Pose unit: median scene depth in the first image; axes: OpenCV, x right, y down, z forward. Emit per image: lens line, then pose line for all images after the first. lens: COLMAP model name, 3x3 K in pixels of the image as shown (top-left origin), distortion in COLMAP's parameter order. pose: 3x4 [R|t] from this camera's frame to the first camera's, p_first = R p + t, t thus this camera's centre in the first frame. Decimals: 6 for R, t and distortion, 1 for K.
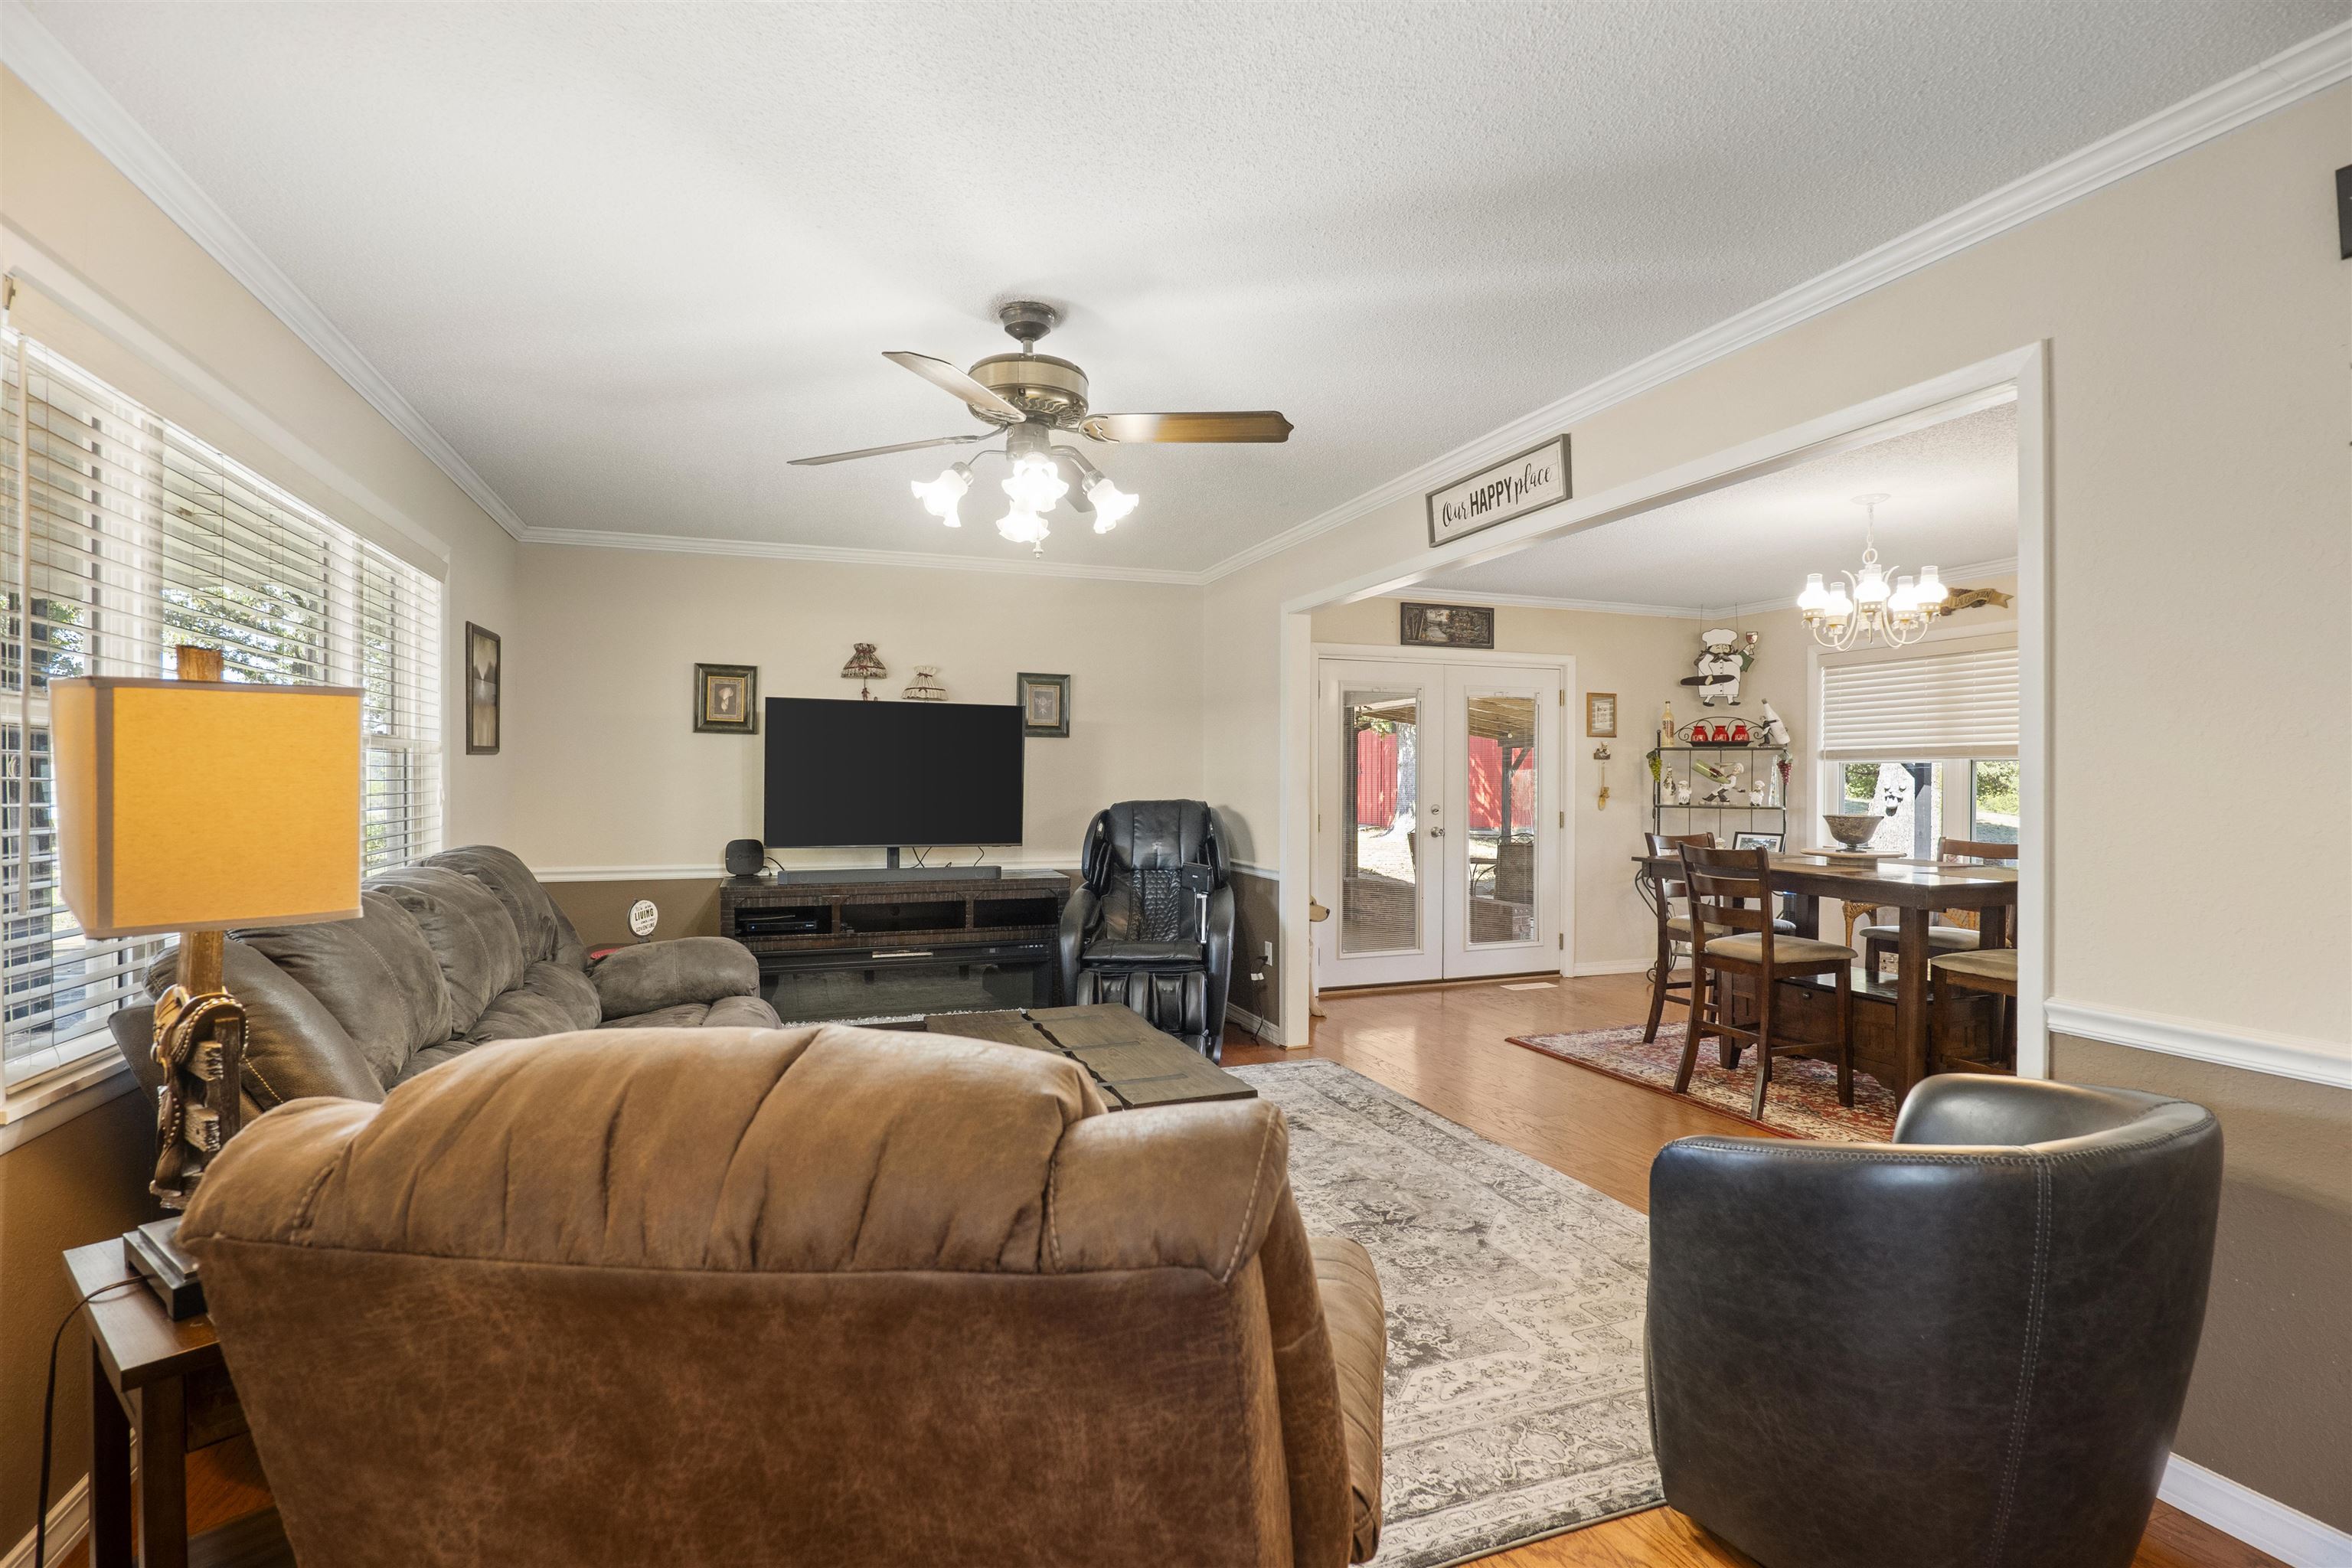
lens RADIAL K [[1114.4, 0, 1176.9], [0, 1114.4, 785.8], [0, 0, 1]] dist [-0.021301, 0.000940]
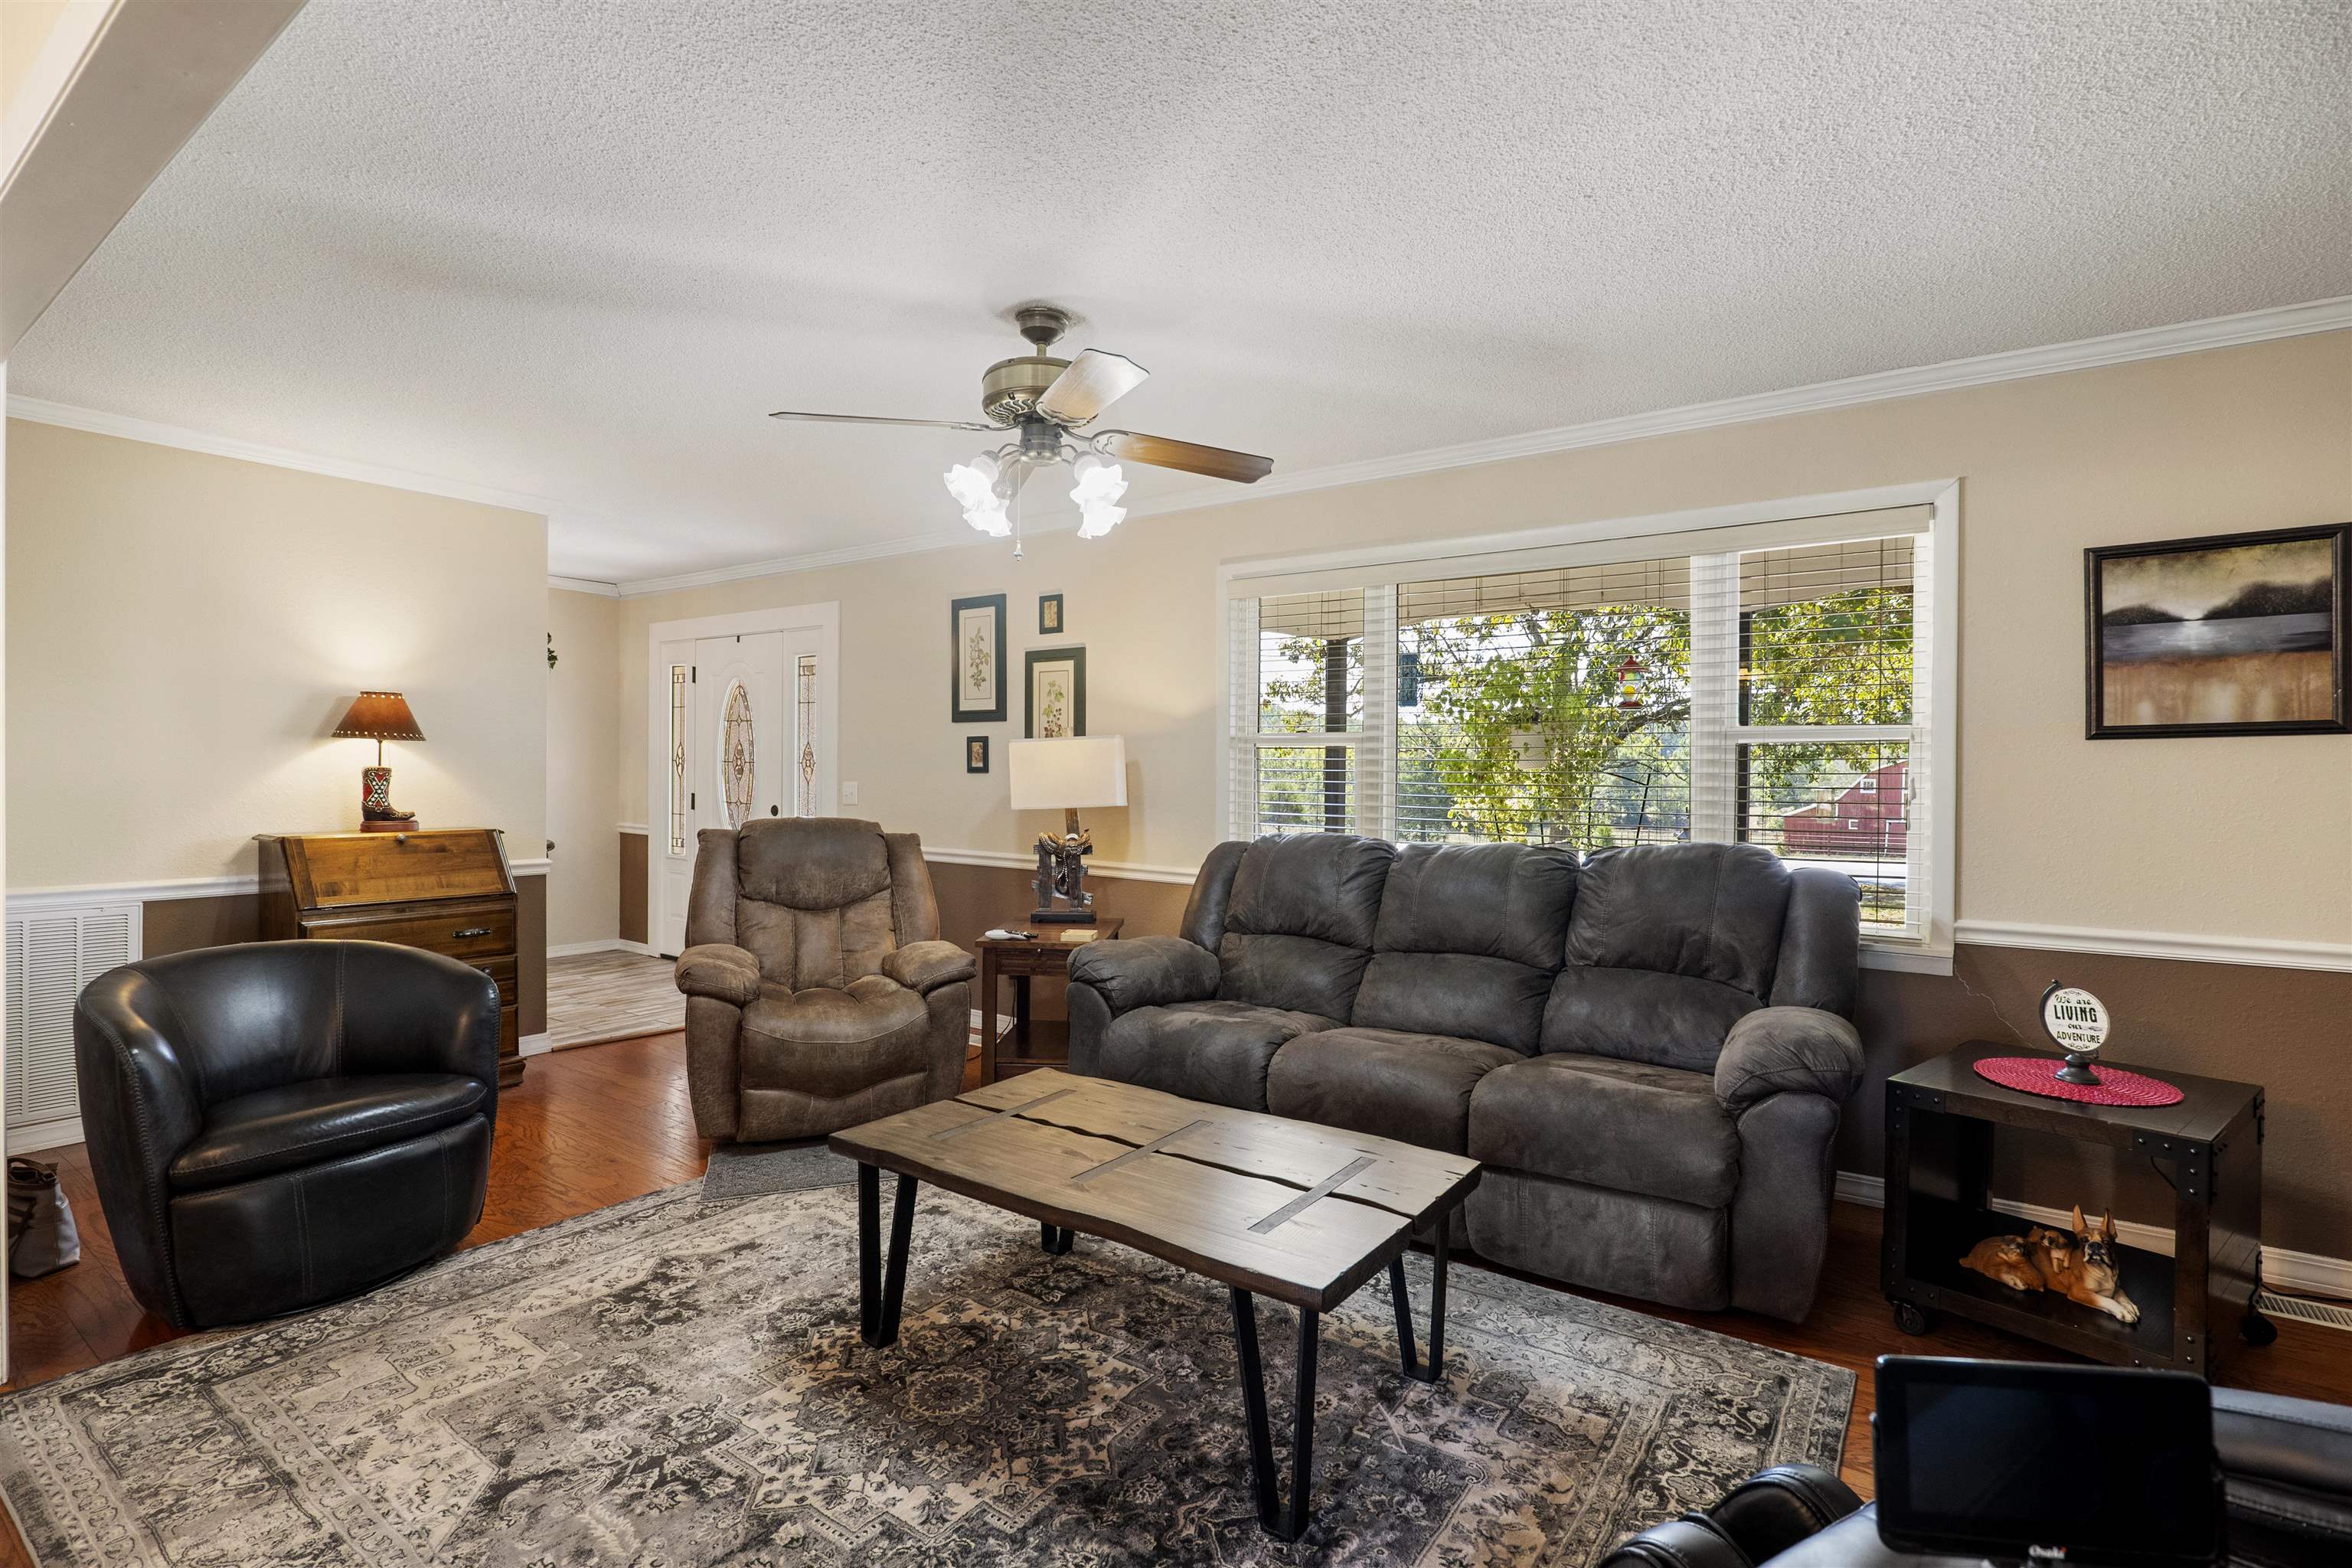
lens RADIAL K [[1114.4, 0, 1180.0], [0, 1114.4, 775.8], [0, 0, 1]] dist [-0.021301, 0.000940]
pose [[-0.827015, -0.003031, -0.562171, 0.210325], [-0.011934, 0.999855, 0.012165, -0.006626], [0.562053, 0.016770, -0.826932, 1.189294]]
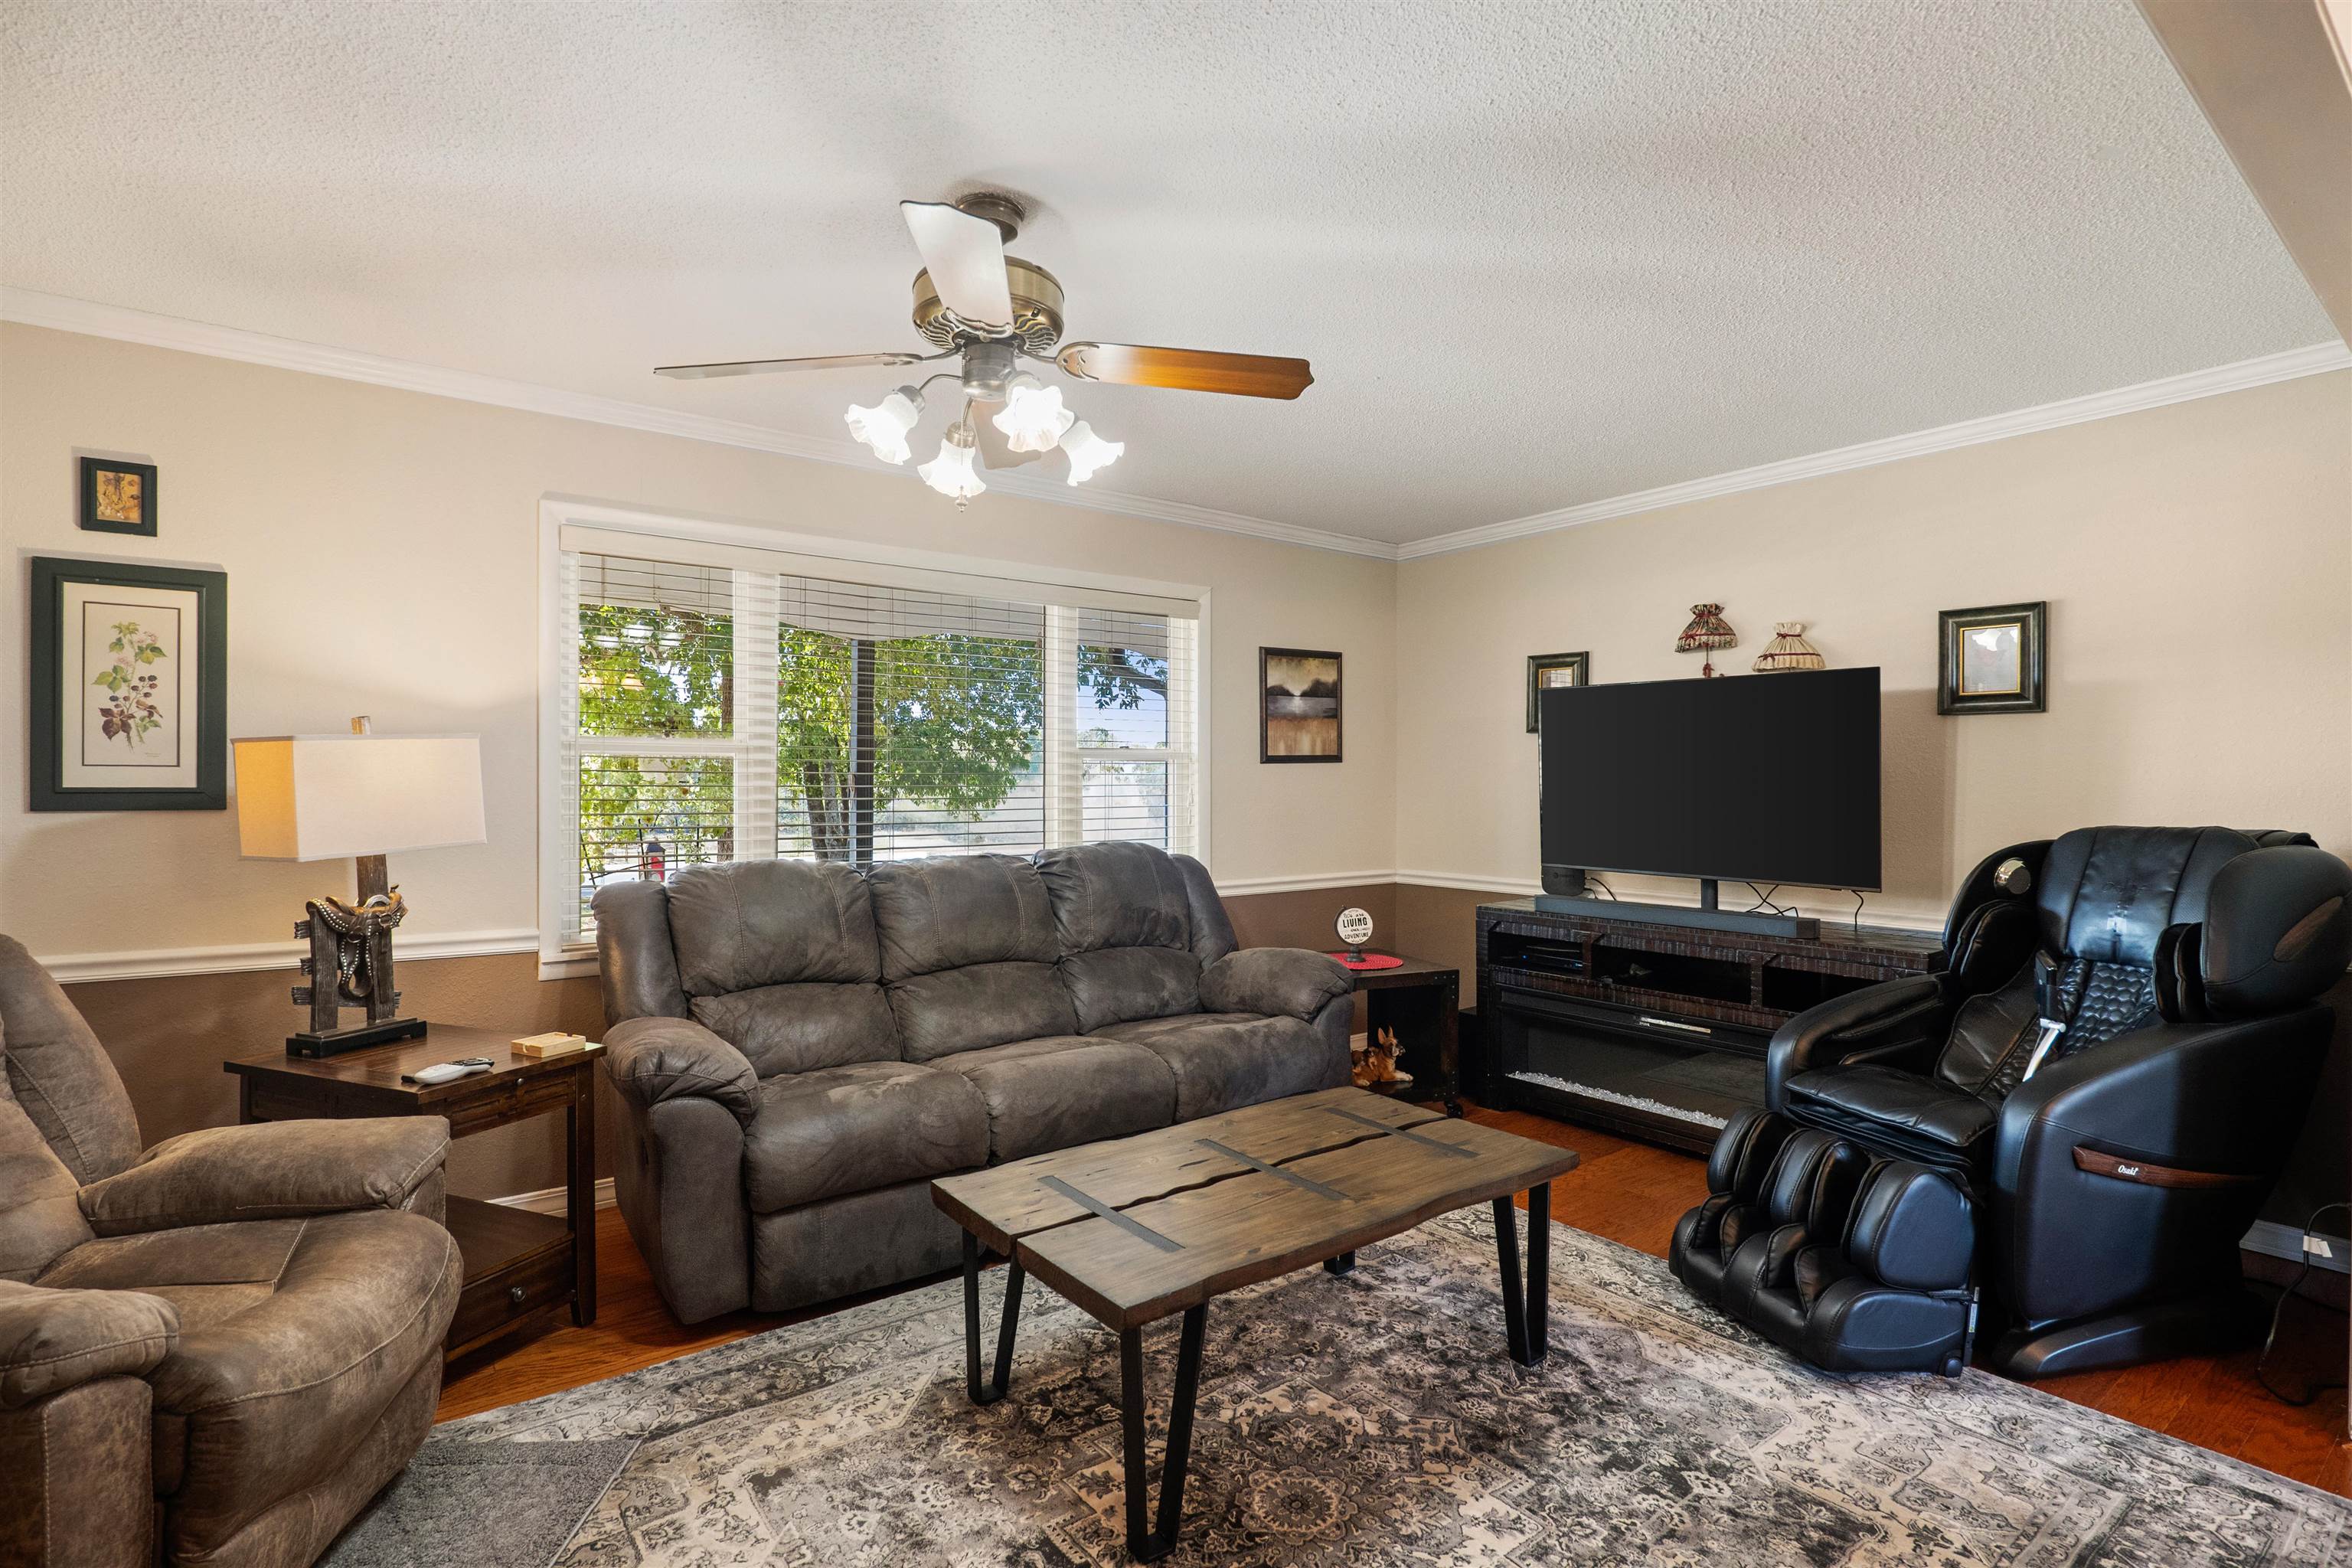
lens RADIAL K [[1114.4, 0, 1177.3], [0, 1114.4, 793.4], [0, 0, 1]] dist [-0.021301, 0.000940]
pose [[0.287583, 0.005469, -0.957740, 0.414822], [-0.006382, 0.999972, 0.003794, -0.001090], [0.957734, 0.005021, 0.287610, 0.557010]]
